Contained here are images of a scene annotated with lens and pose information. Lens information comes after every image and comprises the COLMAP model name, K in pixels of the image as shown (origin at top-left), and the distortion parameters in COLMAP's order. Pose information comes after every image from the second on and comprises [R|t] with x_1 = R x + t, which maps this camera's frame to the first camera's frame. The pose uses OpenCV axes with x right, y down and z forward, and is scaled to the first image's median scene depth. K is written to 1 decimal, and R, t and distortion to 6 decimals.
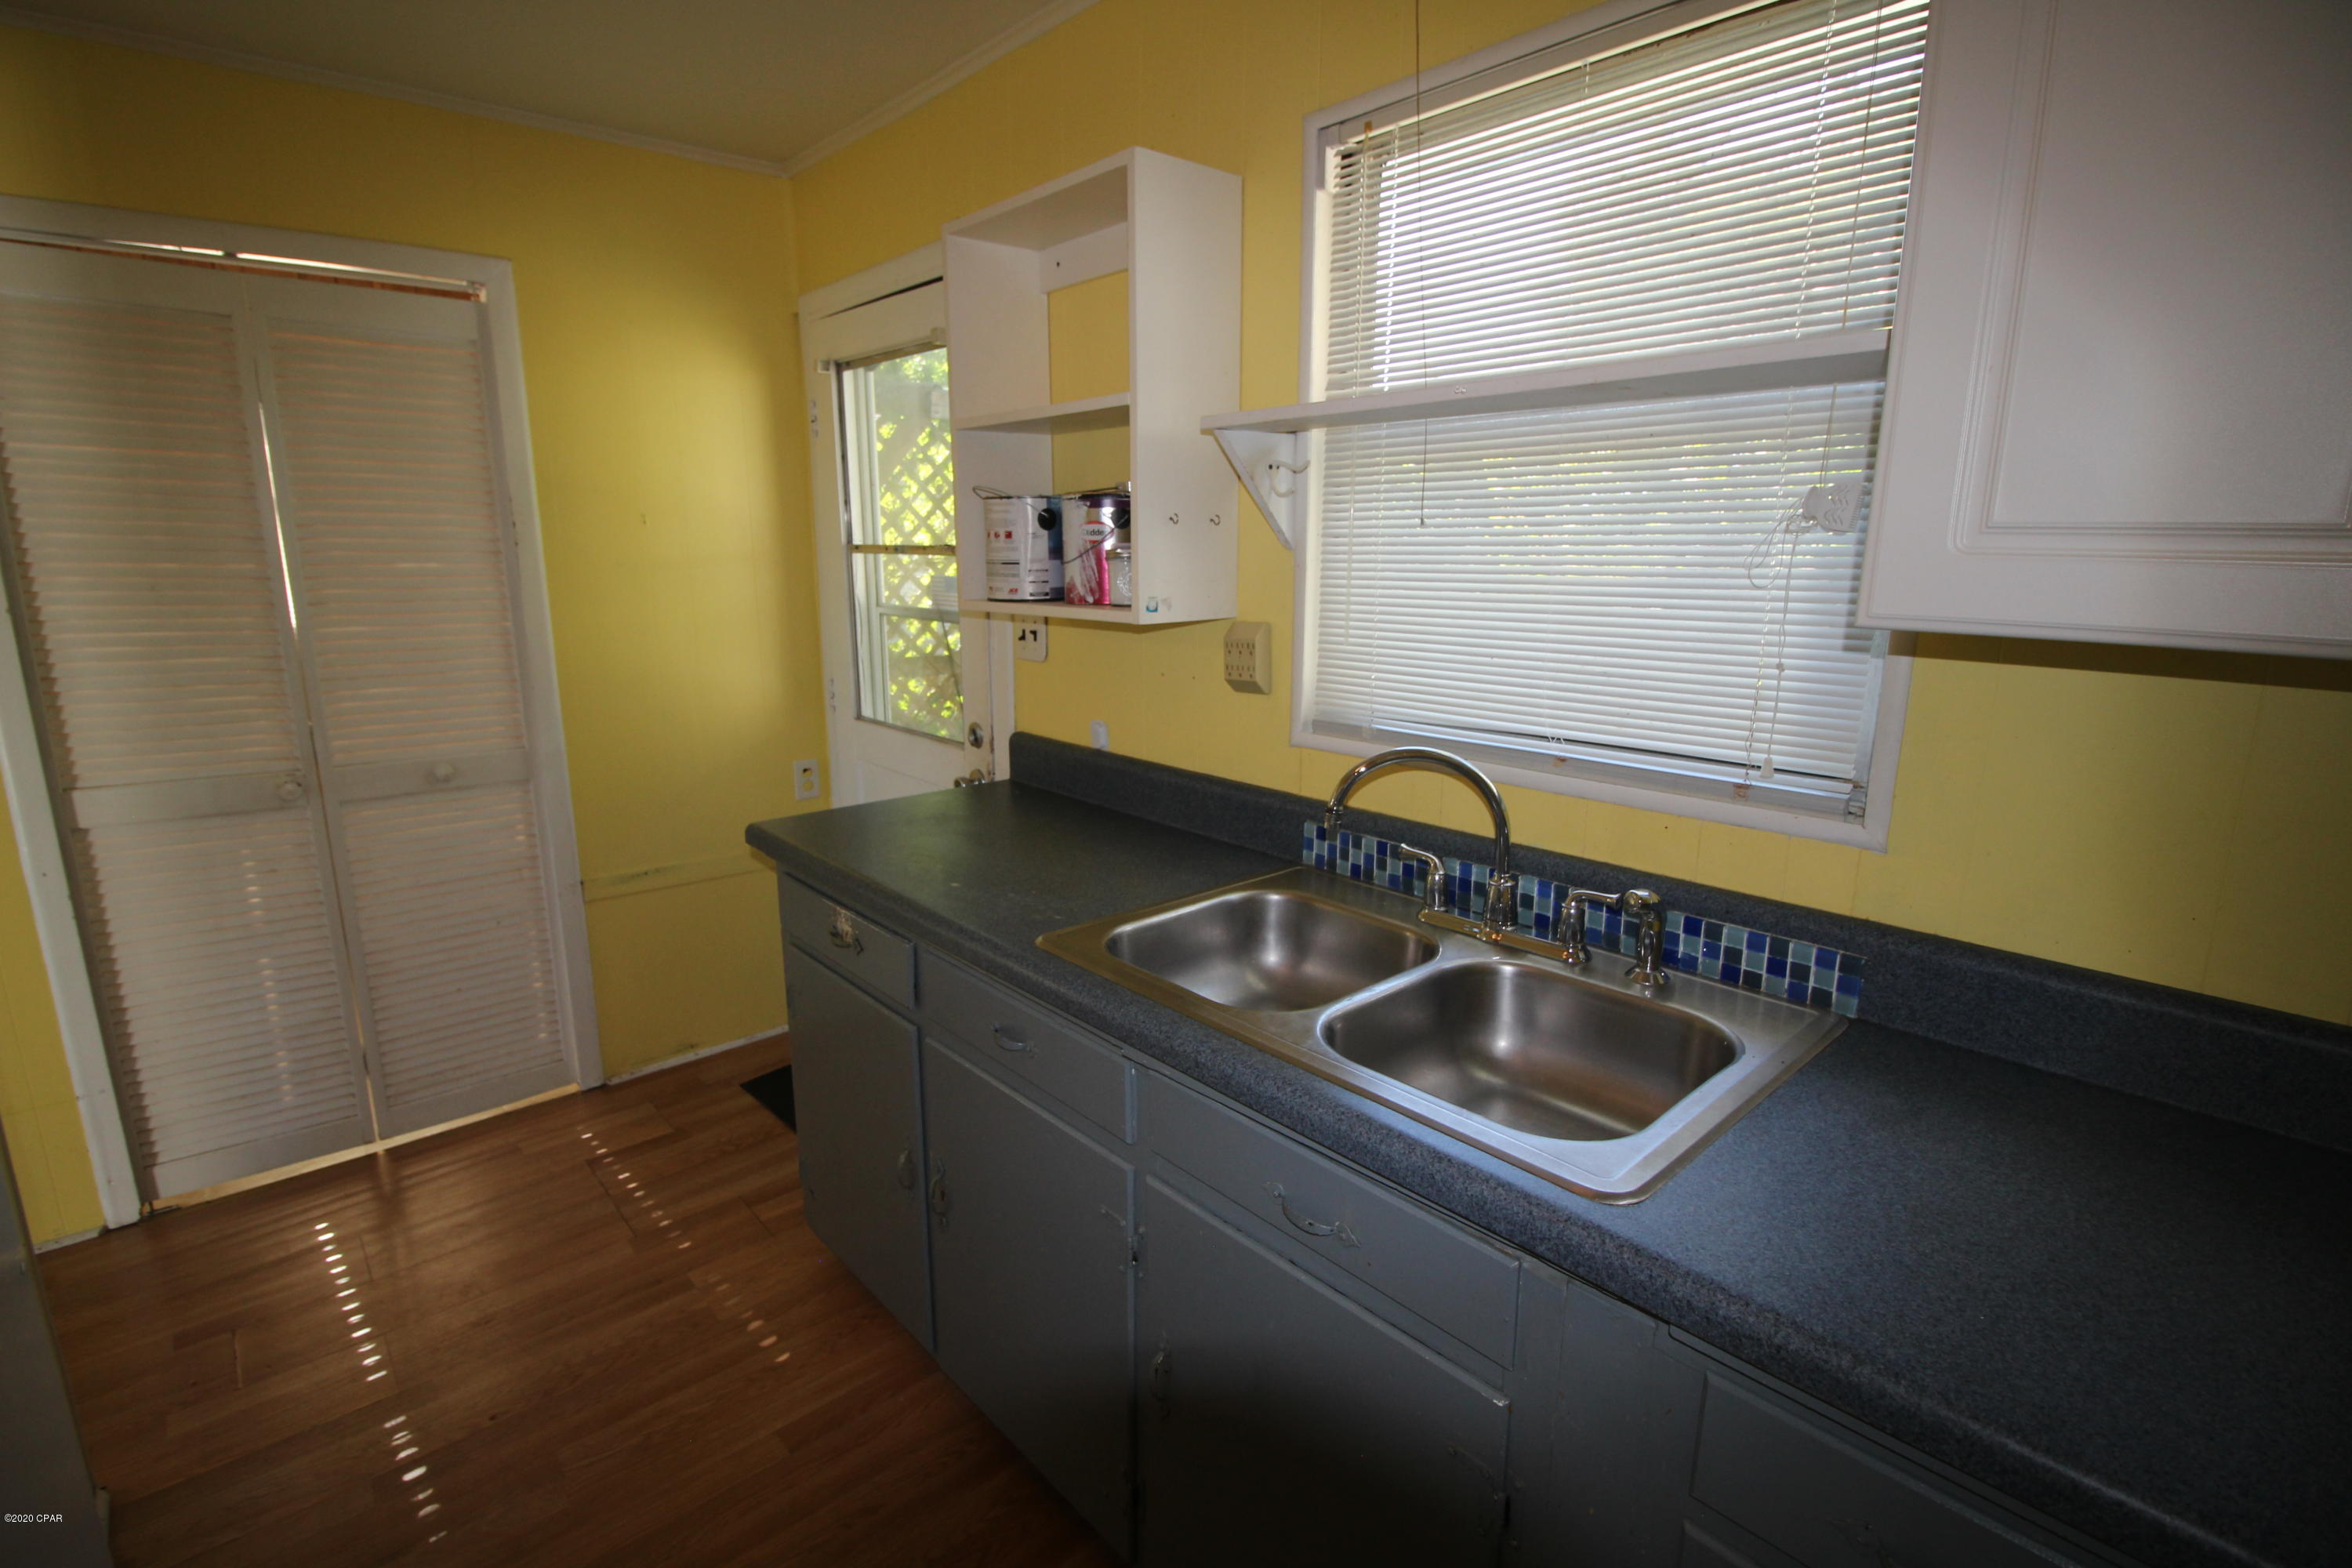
lens RADIAL K [[1101.5, 0, 1171.6], [0, 1101.5, 767.4], [0, 0, 1]] dist [0.002960, -0.013156]
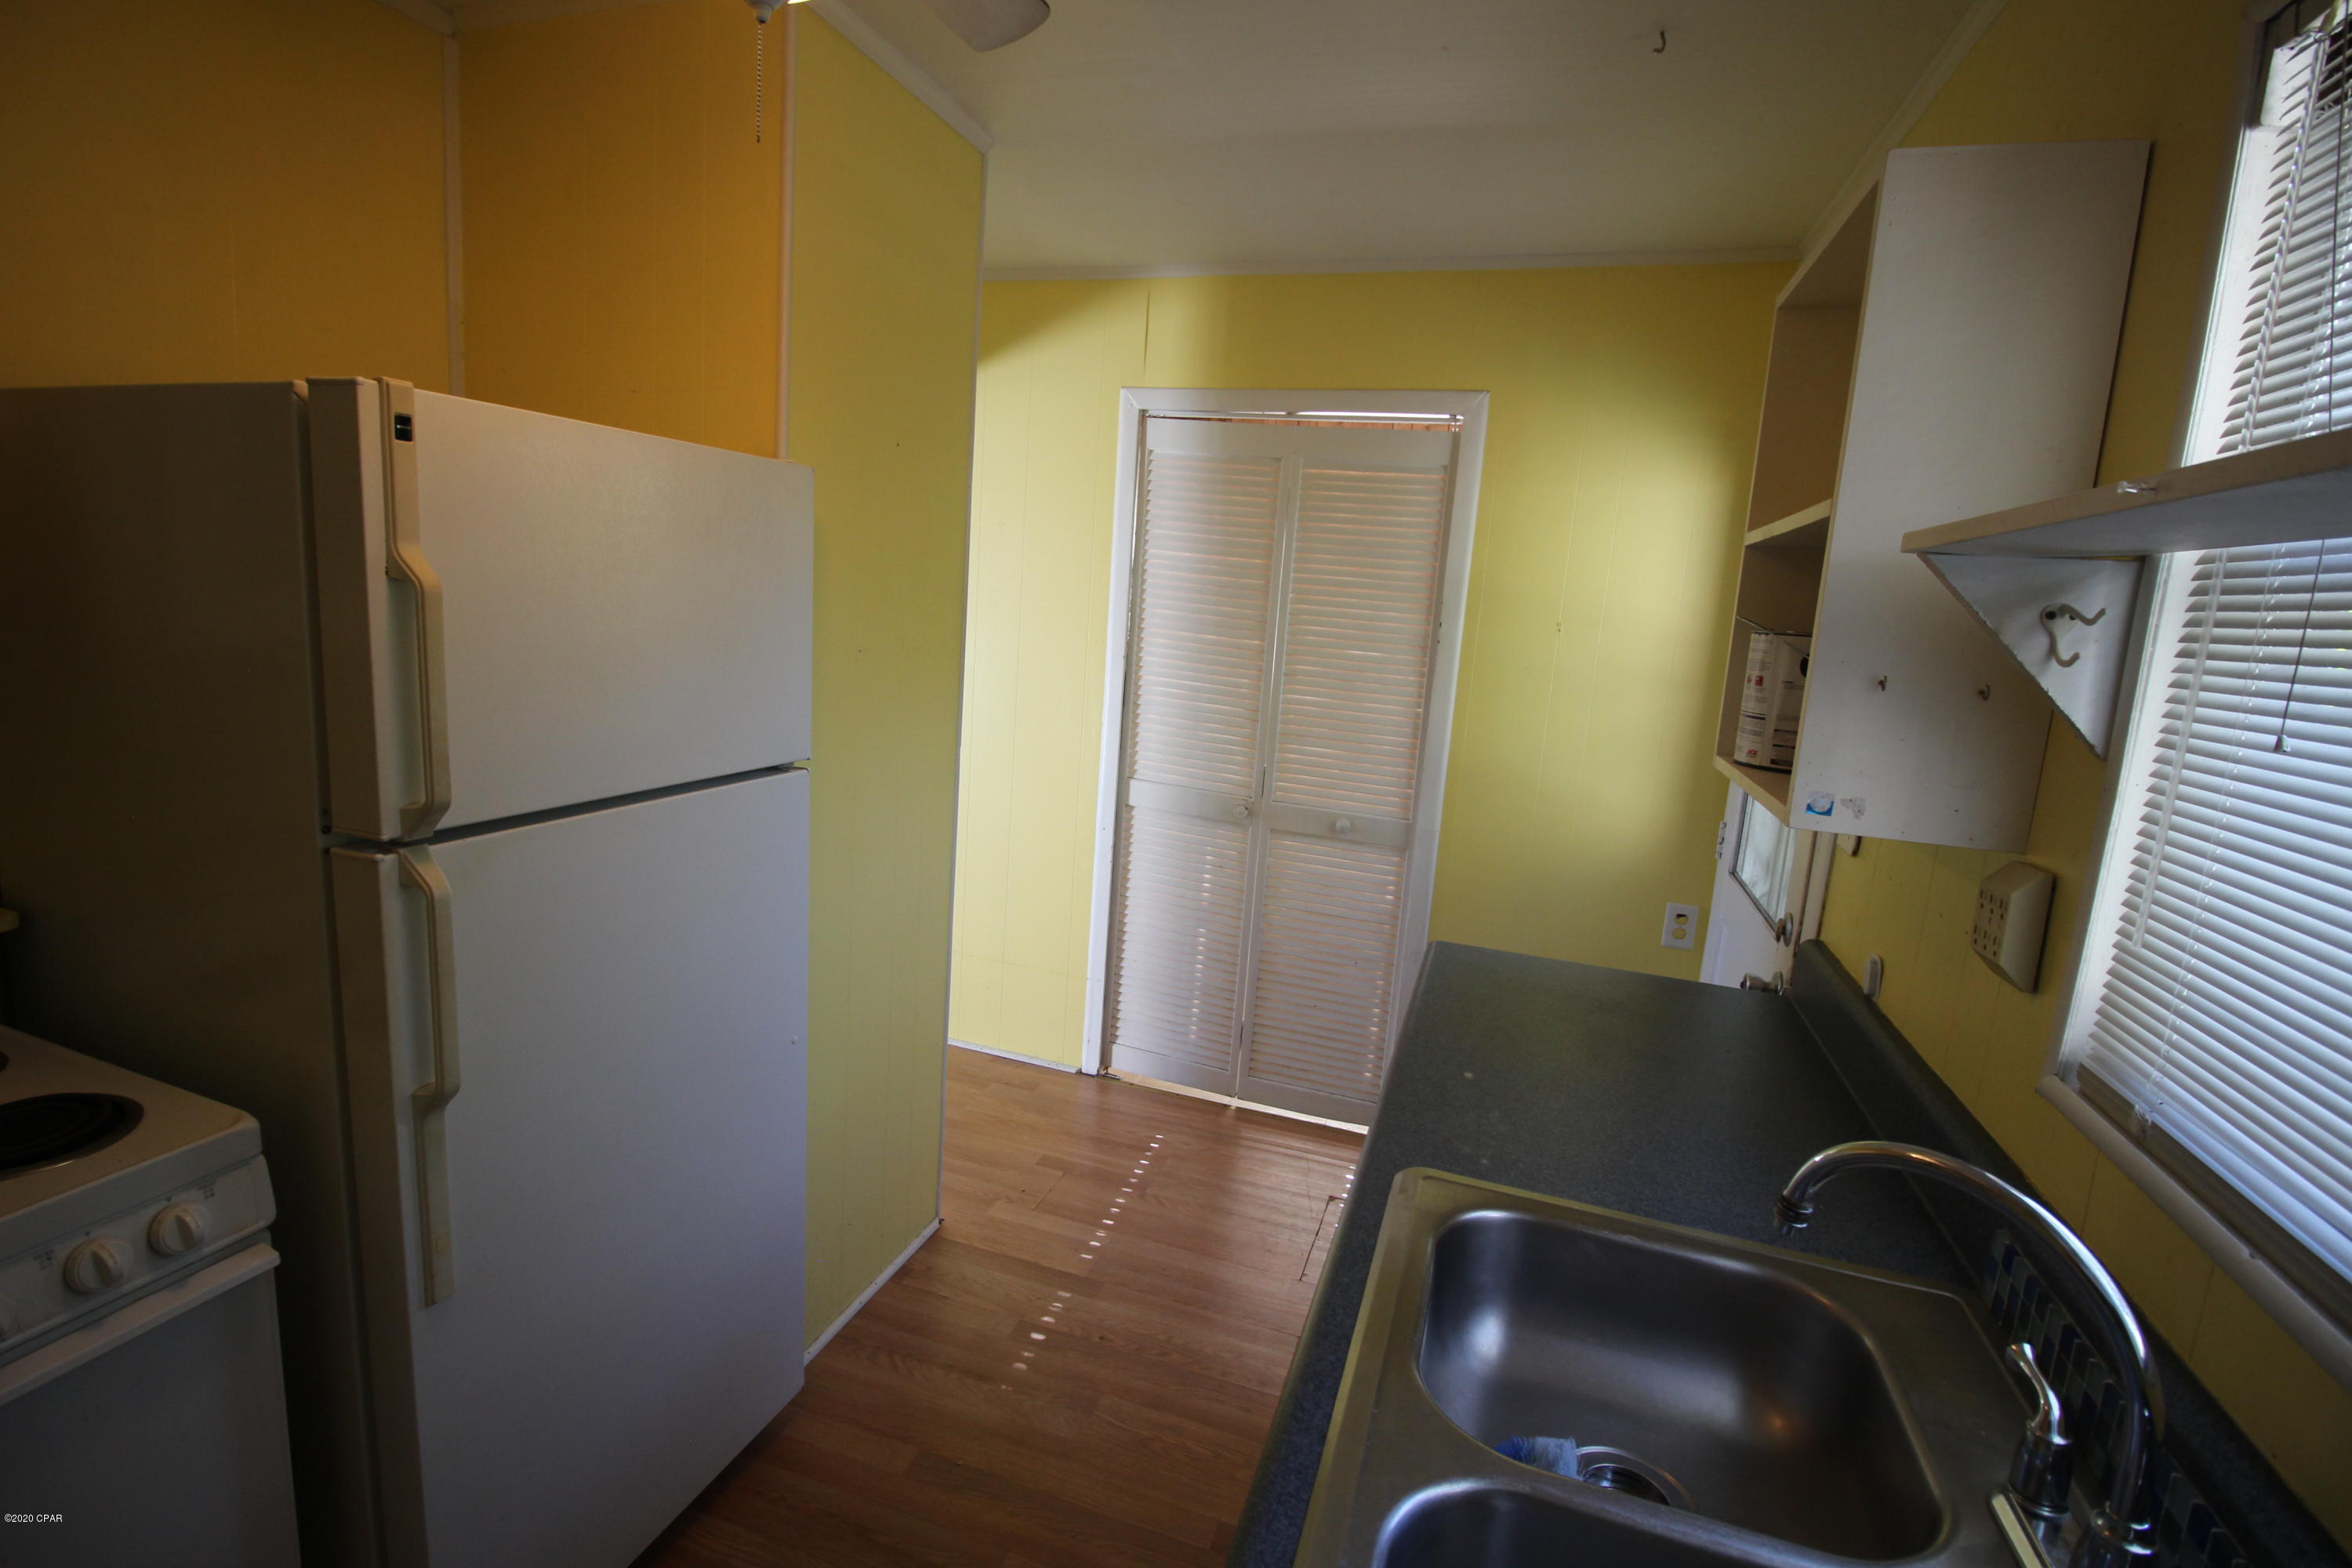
lens RADIAL K [[1101.5, 0, 1171.6], [0, 1101.5, 767.4], [0, 0, 1]] dist [0.002960, -0.013156]
pose [[0.493305, 0.173569, -0.852364, 0.274583], [-0.246403, 0.967637, 0.054437, -0.082786], [0.834228, 0.183170, 0.520109, 0.240859]]
